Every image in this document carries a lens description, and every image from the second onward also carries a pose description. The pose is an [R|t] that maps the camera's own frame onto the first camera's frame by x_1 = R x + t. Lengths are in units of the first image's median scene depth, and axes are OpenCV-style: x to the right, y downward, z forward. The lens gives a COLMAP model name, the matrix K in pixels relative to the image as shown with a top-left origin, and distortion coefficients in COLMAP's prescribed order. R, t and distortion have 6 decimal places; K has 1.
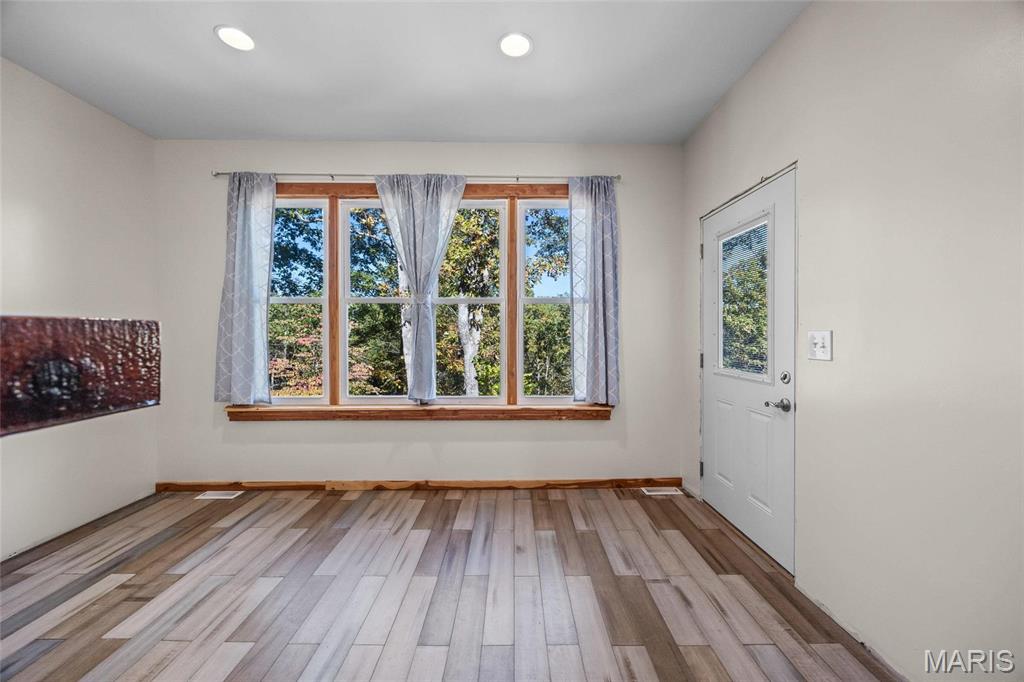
lens RADIAL K [[395.6, 0, 511.4], [0, 395.6, 338.0], [0, 0, 1]] dist [-0.001954, 0.000231]
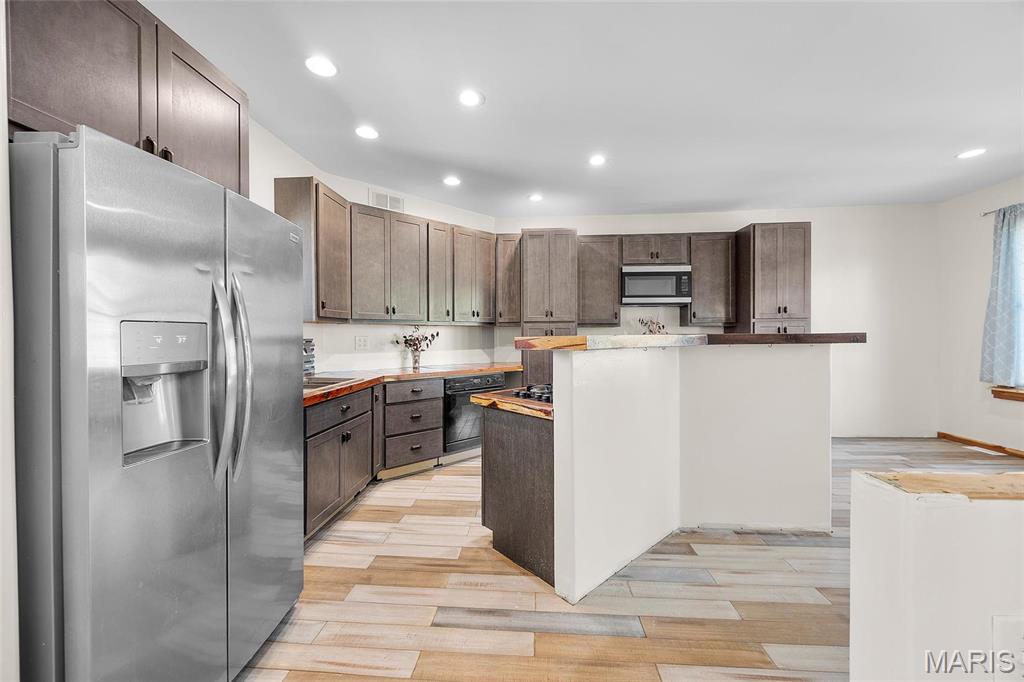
lens RADIAL K [[395.6, 0, 509.2], [0, 395.6, 339.2], [0, 0, 1]] dist [-0.001954, 0.000231]
pose [[-0.068161, 0.009661, -0.997628, 0.714236], [-0.001510, 0.999951, 0.009787, 0.003380], [0.997673, 0.002174, -0.068143, -0.530107]]
